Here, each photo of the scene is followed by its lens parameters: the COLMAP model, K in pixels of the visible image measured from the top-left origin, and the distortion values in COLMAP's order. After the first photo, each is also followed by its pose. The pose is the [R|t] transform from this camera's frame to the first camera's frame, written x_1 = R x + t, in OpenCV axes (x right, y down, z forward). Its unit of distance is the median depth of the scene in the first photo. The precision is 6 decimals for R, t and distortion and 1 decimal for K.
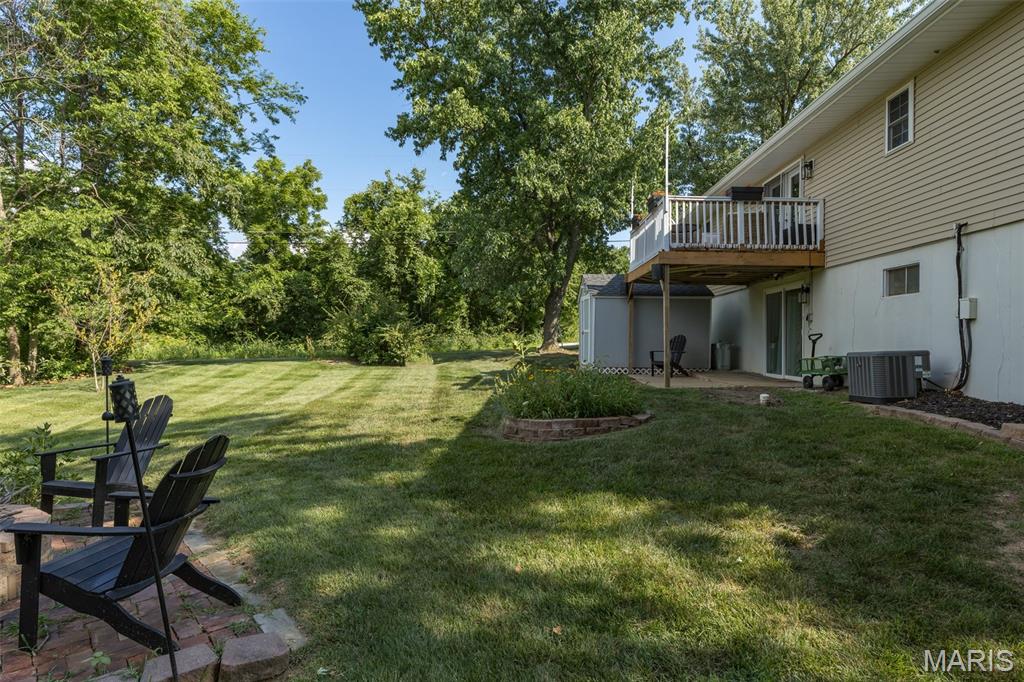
lens RADIAL K [[552.9, 0, 513.4], [0, 552.9, 339.3], [0, 0, 1]] dist [0.002165, 0.000025]
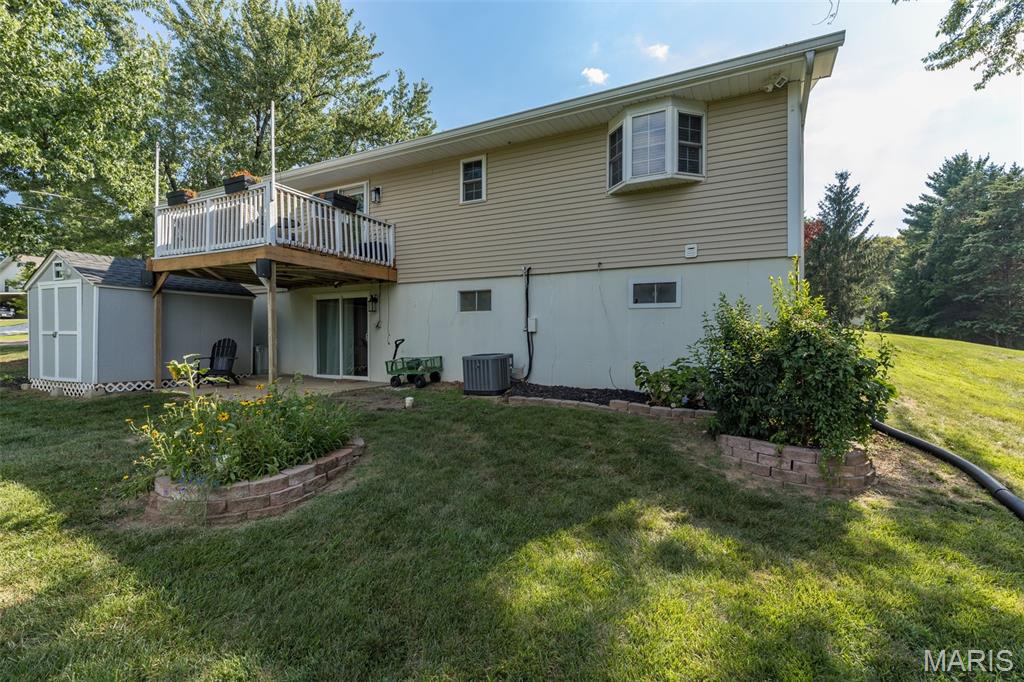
lens RADIAL K [[470.9, 0, 514.6], [0, 470.9, 340.6], [0, 0, 1]] dist [0.012459, 0.000082]
pose [[0.429762, -0.012700, 0.902853, -0.238356], [-0.002337, 0.999882, 0.015178, -0.022178], [-0.902939, -0.008633, 0.429681, 0.339886]]
